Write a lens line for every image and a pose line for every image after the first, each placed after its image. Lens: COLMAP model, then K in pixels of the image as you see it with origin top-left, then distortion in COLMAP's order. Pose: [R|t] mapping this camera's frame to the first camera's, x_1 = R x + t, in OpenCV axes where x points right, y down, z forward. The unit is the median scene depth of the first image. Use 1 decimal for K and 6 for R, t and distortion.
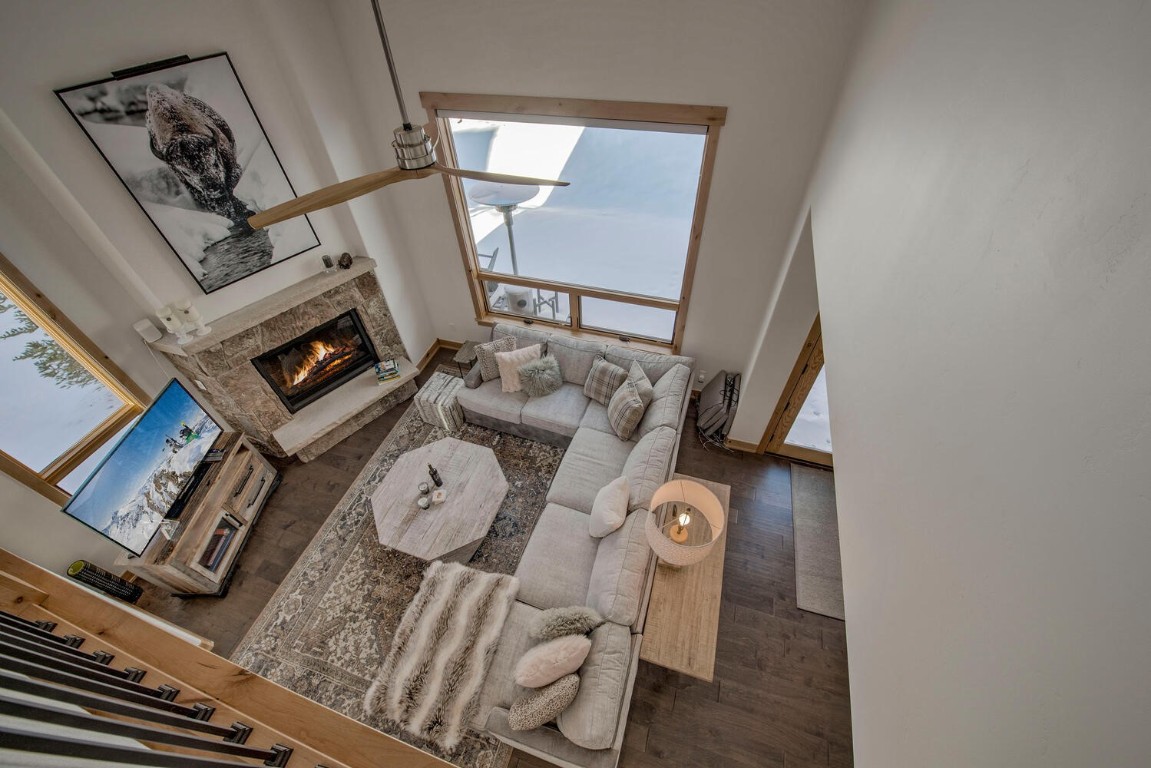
lens RADIAL K [[451.4, 0, 574.1], [0, 451.4, 382.6], [0, 0, 1]] dist [-0.022738, -0.000543]
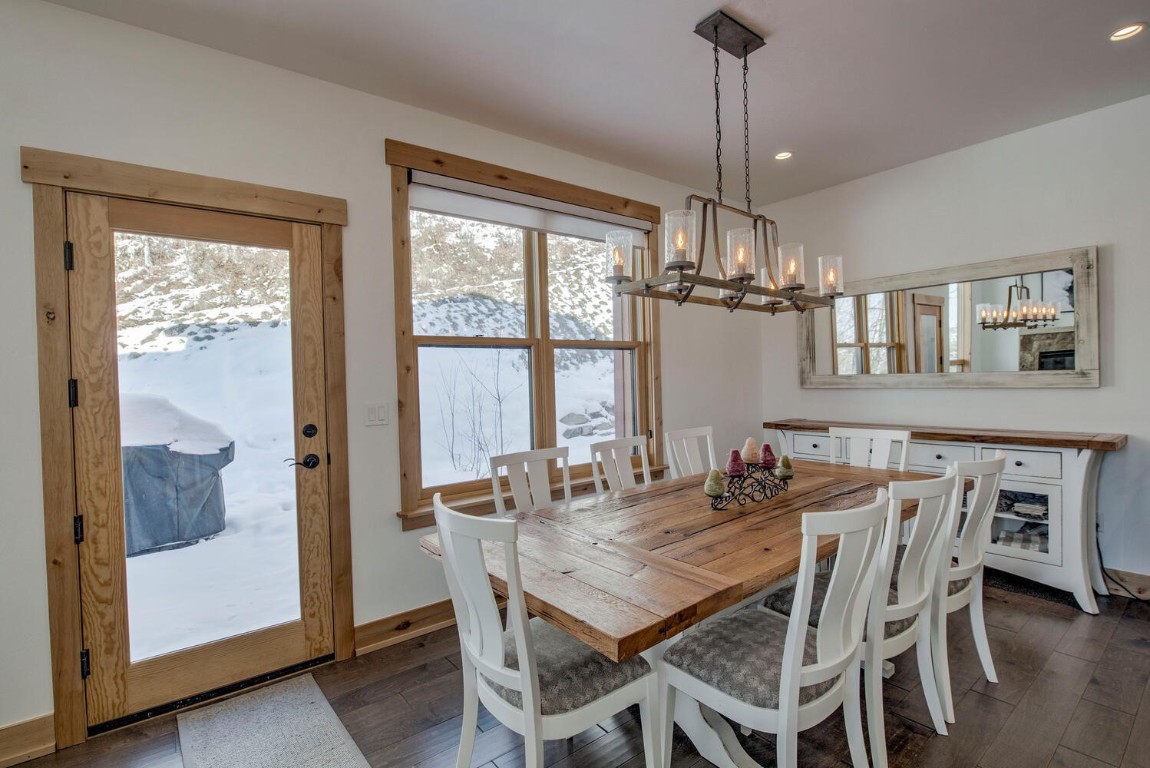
lens RADIAL K [[538.2, 0, 575.0], [0, 538.2, 384.0], [0, 0, 1]] dist [-0.016639, -0.000362]
pose [[0.560388, 0.008024, 0.828192, 0.393617], [0.605398, 0.678427, -0.416210, 0.490888], [-0.565207, 0.734624, 0.375324, 0.581538]]
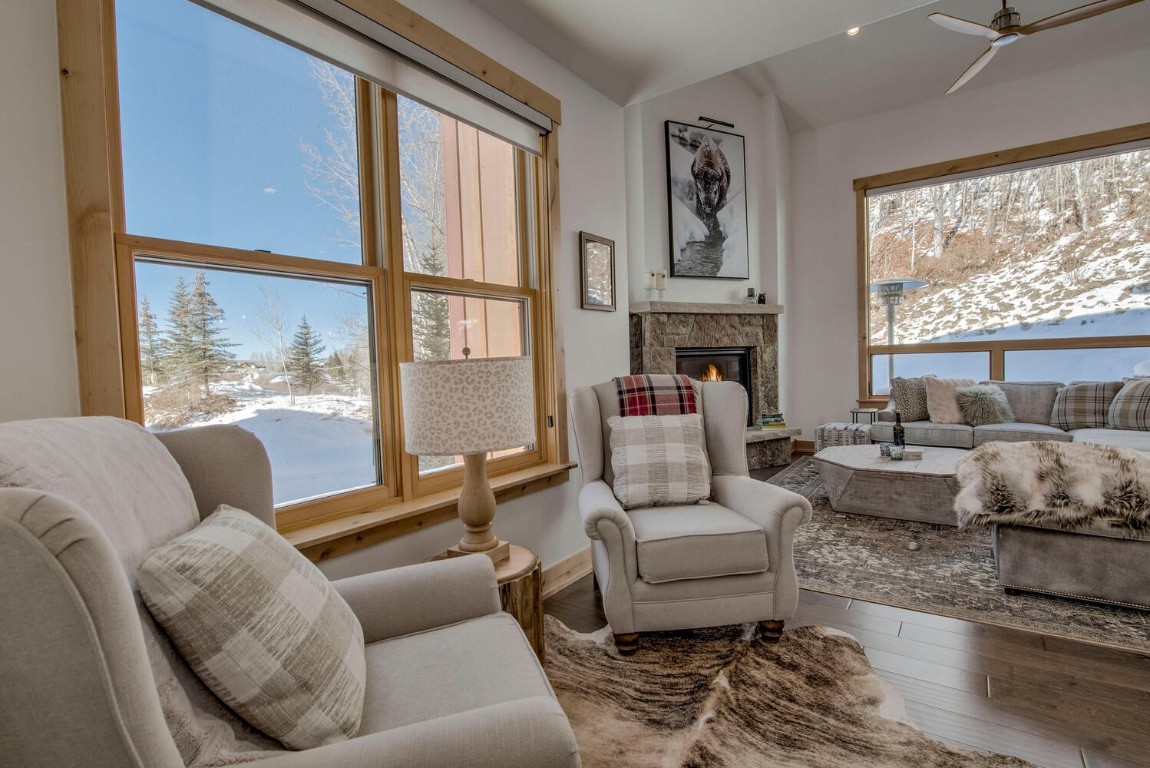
lens RADIAL K [[546.6, 0, 573.5], [0, 546.6, 384.7], [0, 0, 1]] dist [-0.009628, -0.001808]
pose [[0.950531, 0.016744, -0.310179, -0.651928], [-0.225818, 0.722920, -0.652987, 1.056164], [0.213301, 0.690728, 0.690939, 0.147018]]
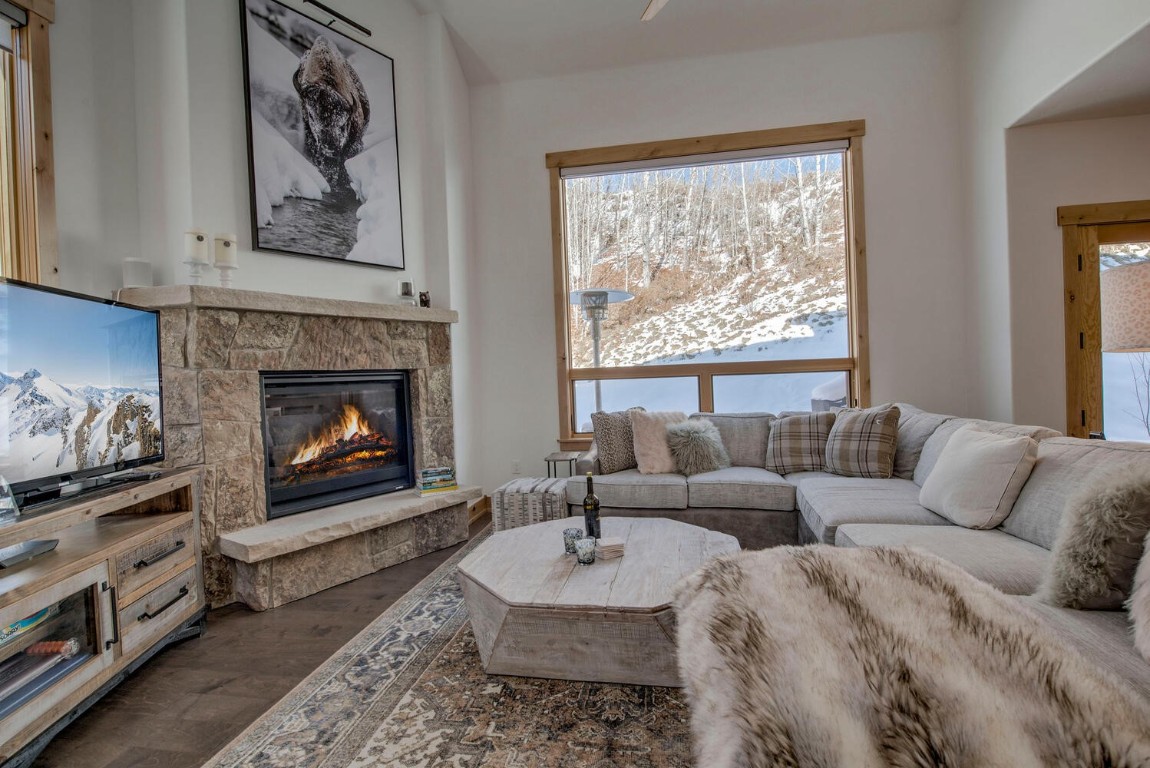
lens RADIAL K [[546.6, 0, 573.5], [0, 546.6, 384.7], [0, 0, 1]] dist [-0.009628, -0.001808]
pose [[0.991116, -0.003982, 0.132941, -0.473314], [0.098320, 0.695069, -0.712188, 0.620545], [-0.089567, 0.718932, 0.689286, 0.547873]]
